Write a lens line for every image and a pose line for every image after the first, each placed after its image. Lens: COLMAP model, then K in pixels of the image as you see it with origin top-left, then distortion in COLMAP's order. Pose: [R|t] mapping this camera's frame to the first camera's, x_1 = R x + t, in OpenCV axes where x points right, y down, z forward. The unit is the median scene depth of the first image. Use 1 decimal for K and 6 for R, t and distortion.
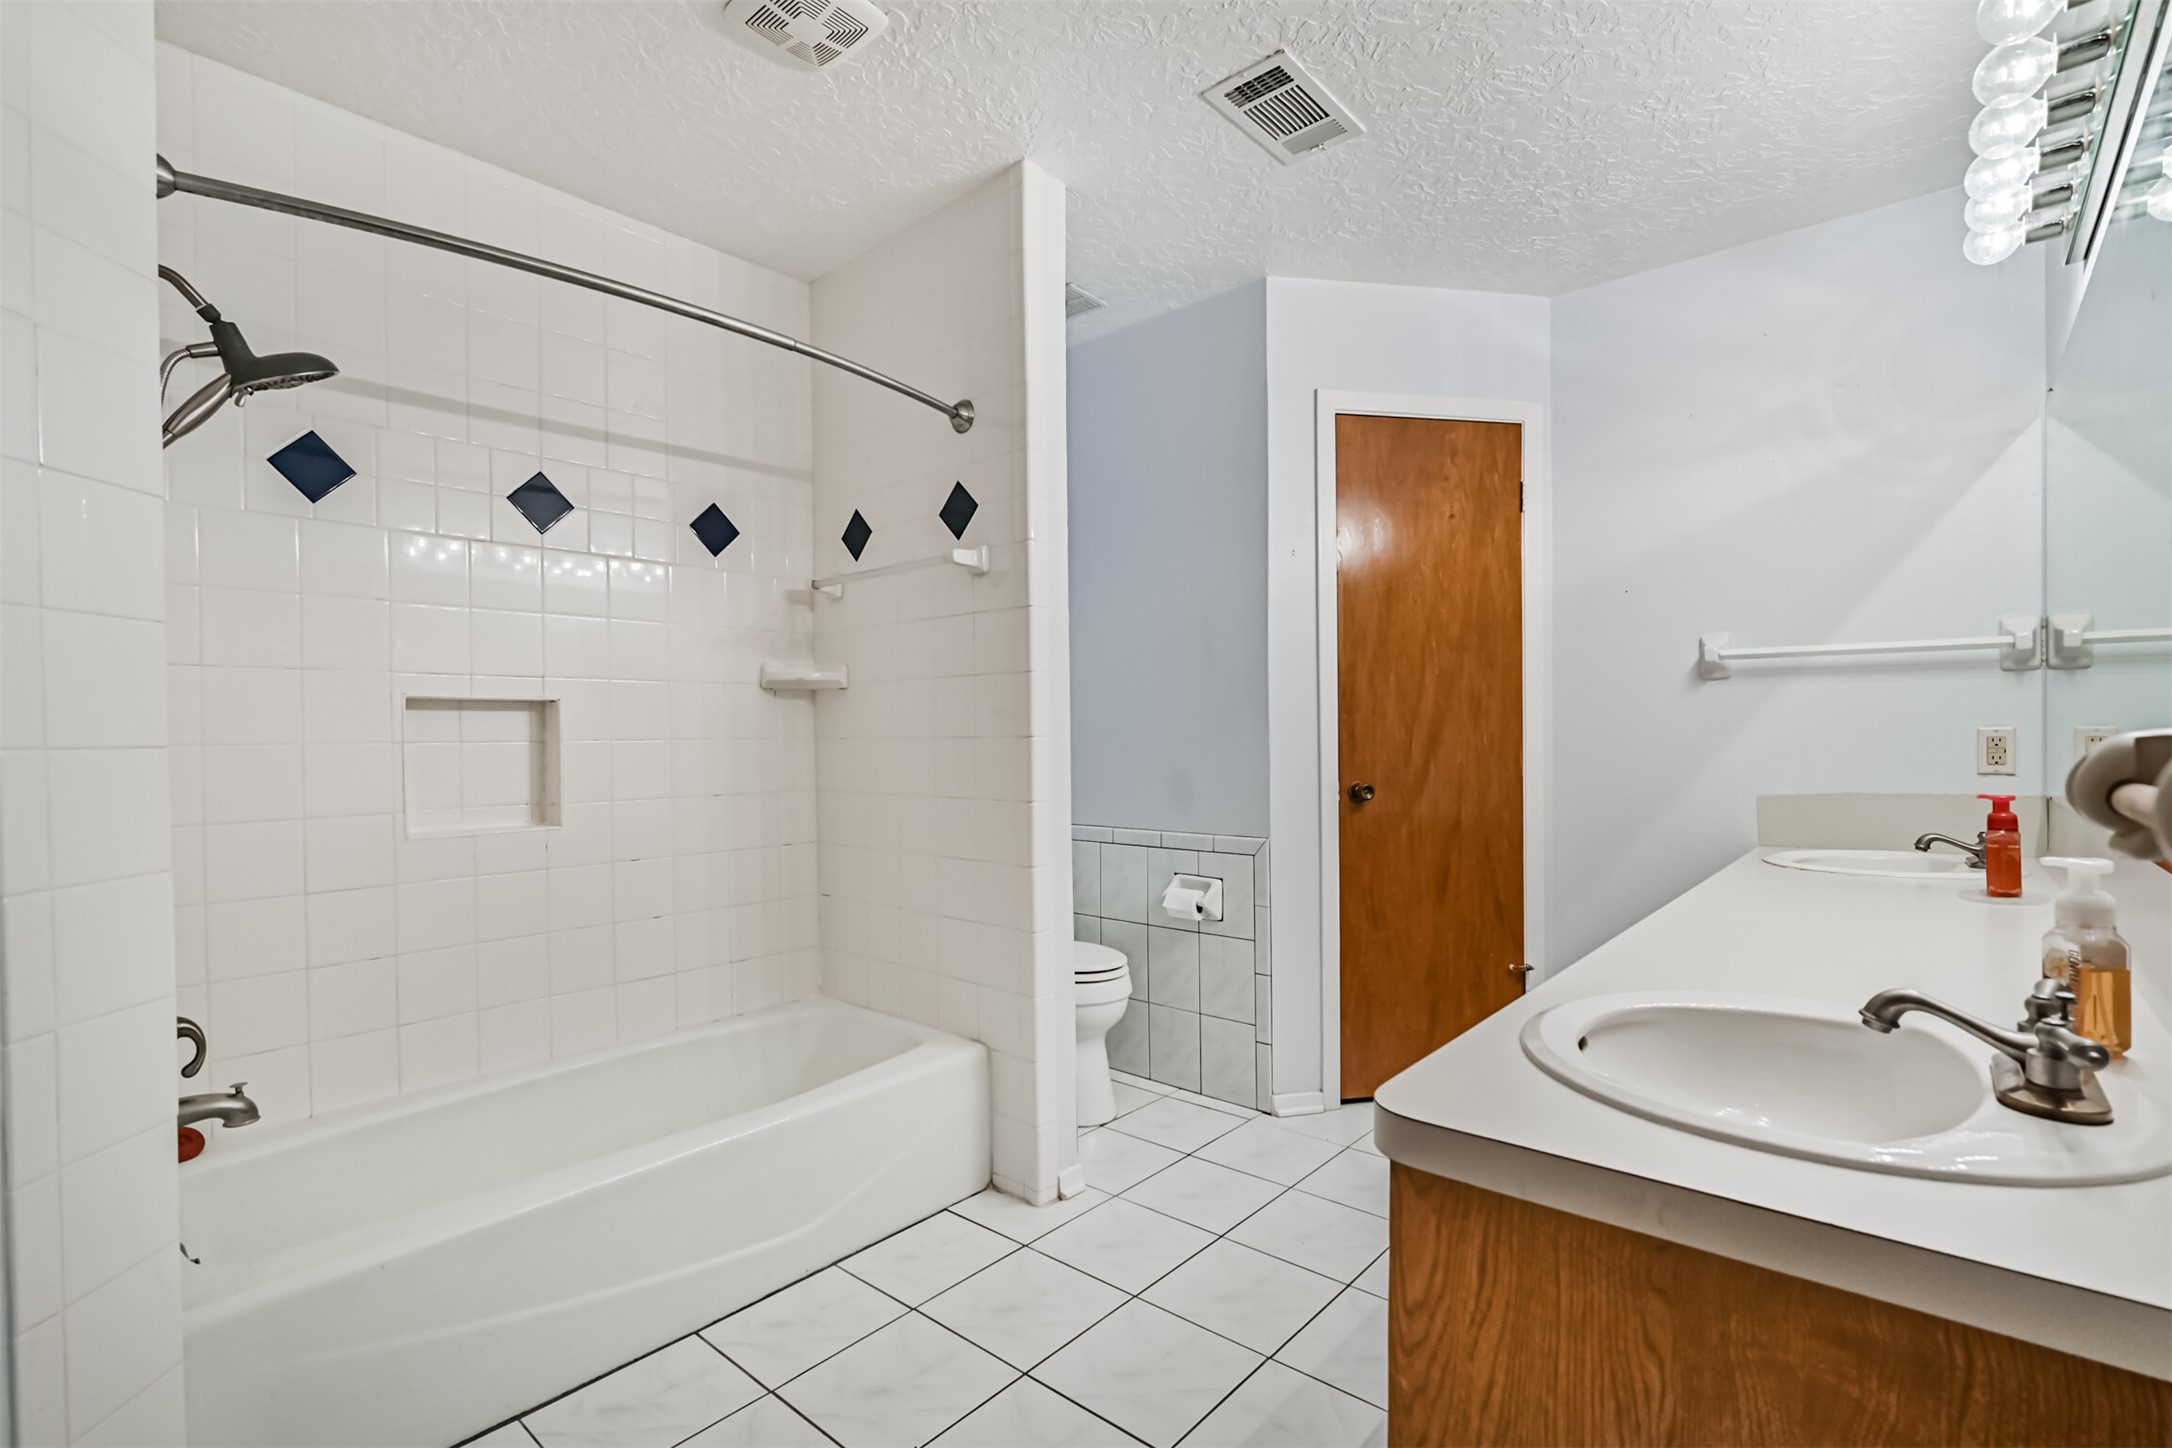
lens RADIAL K [[987.0, 0, 1083.1], [0, 987.0, 729.9], [0, 0, 1]] dist [-0.017230, -0.000100]
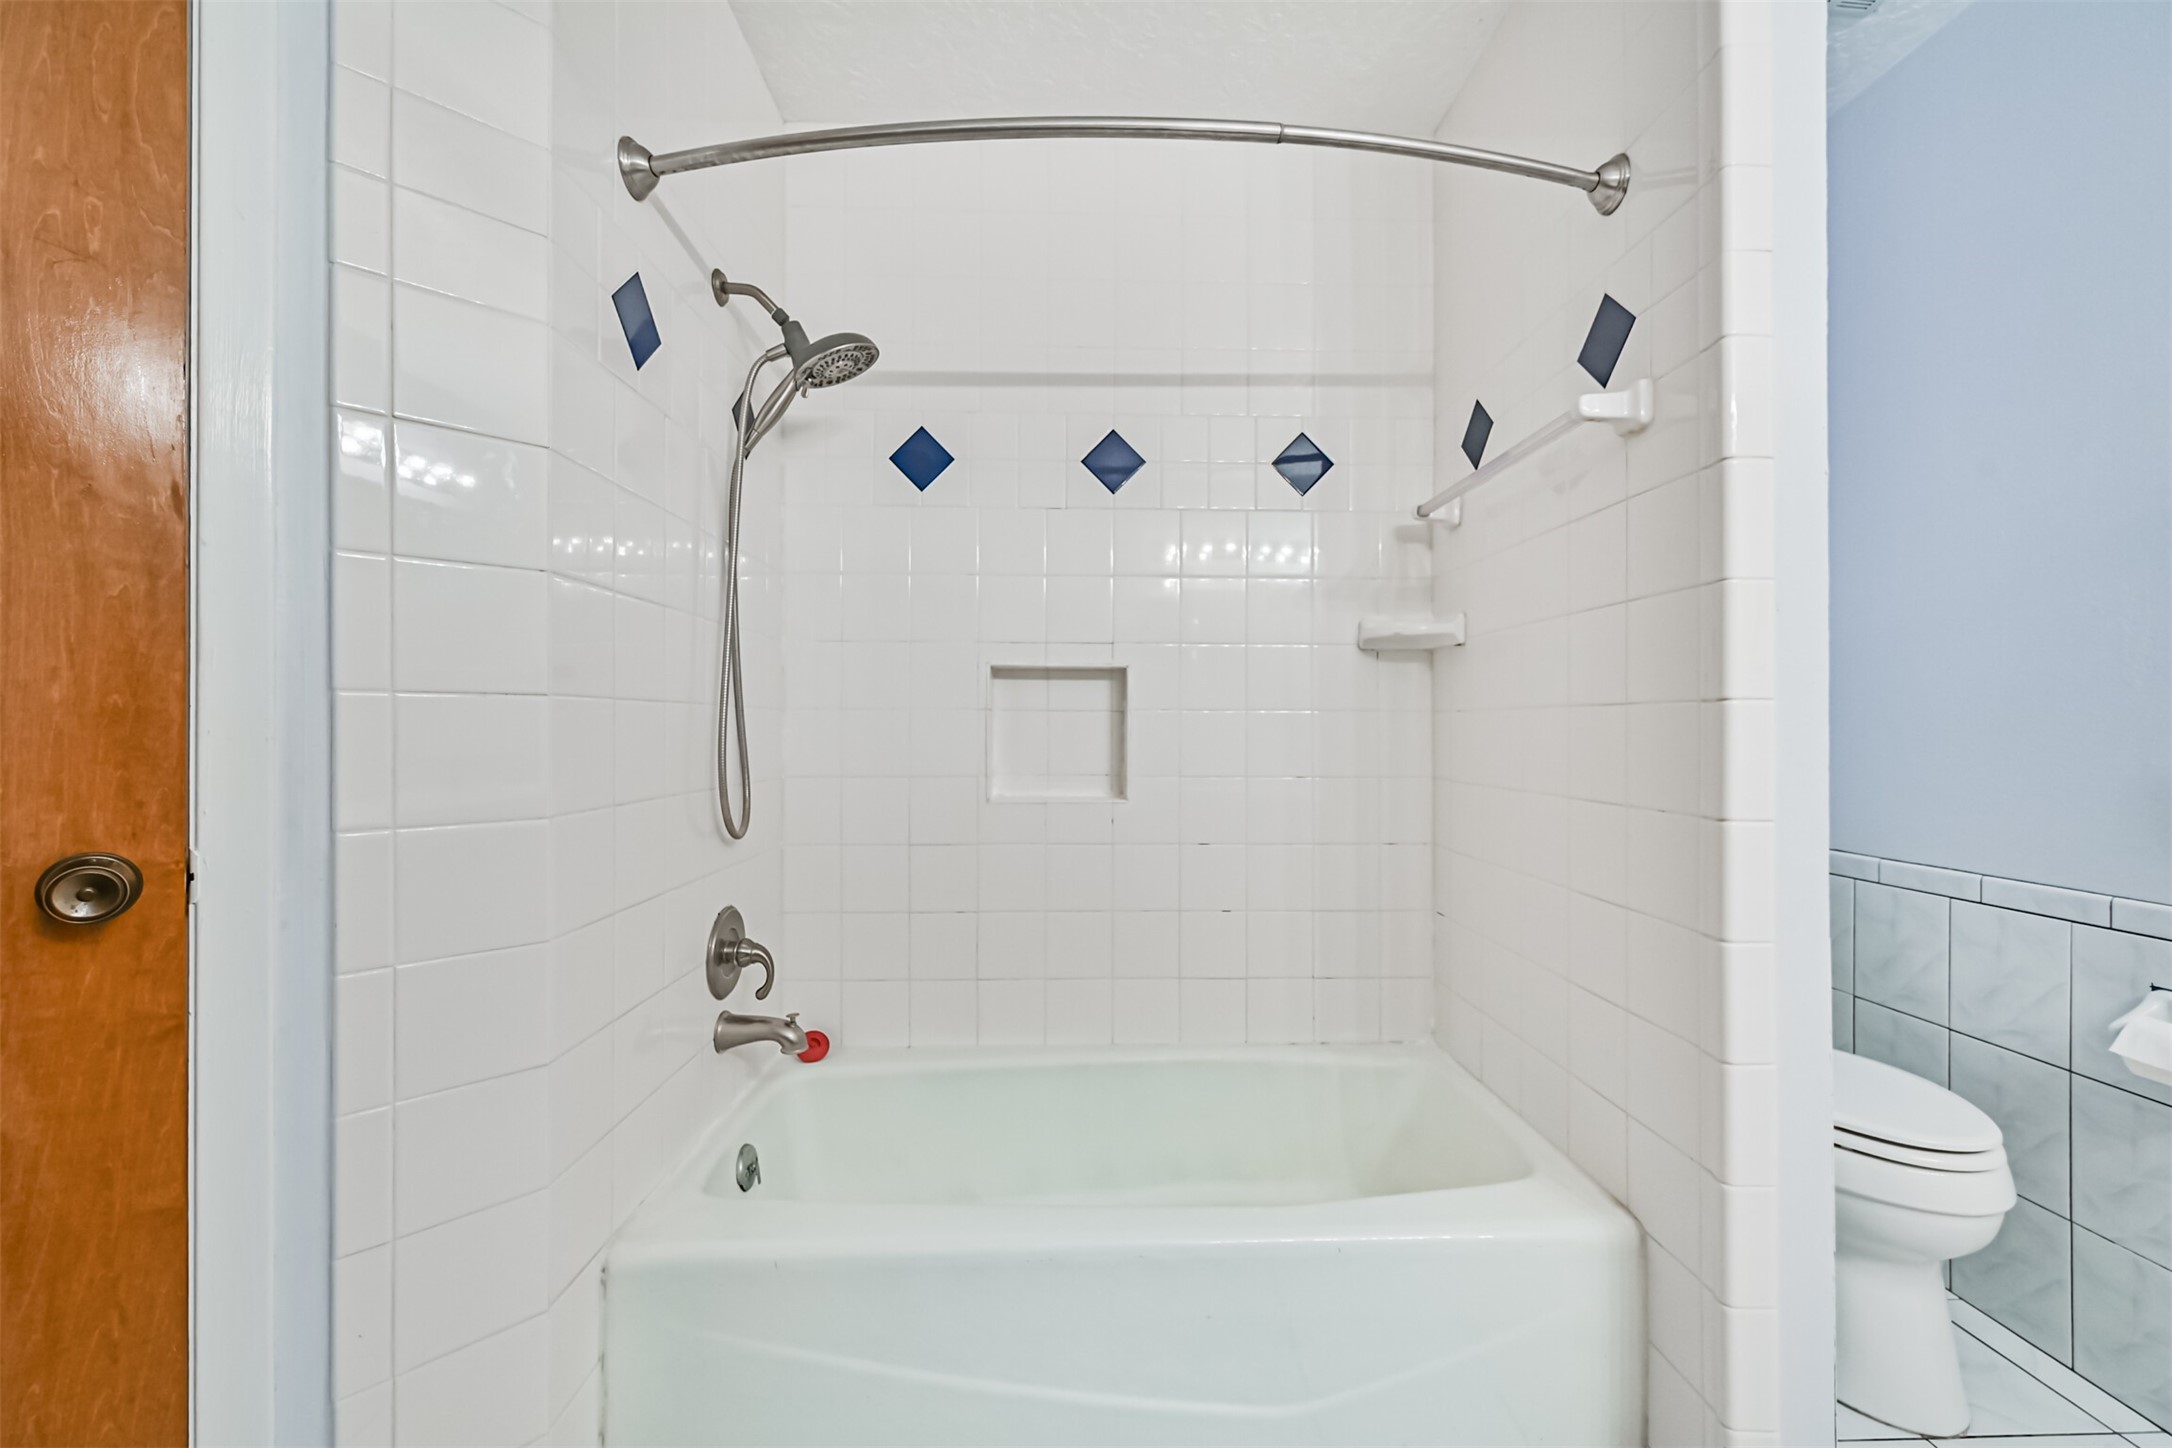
lens RADIAL K [[846.1, 0, 1122.3], [0, 846.1, 723.0], [0, 0, 1]] dist [-0.001273, 0.000206]
pose [[0.690730, 0.008235, -0.723066, 0.050895], [-0.007641, 0.999962, 0.004089, 0.019394], [0.723072, 0.002701, 0.690767, 0.410714]]
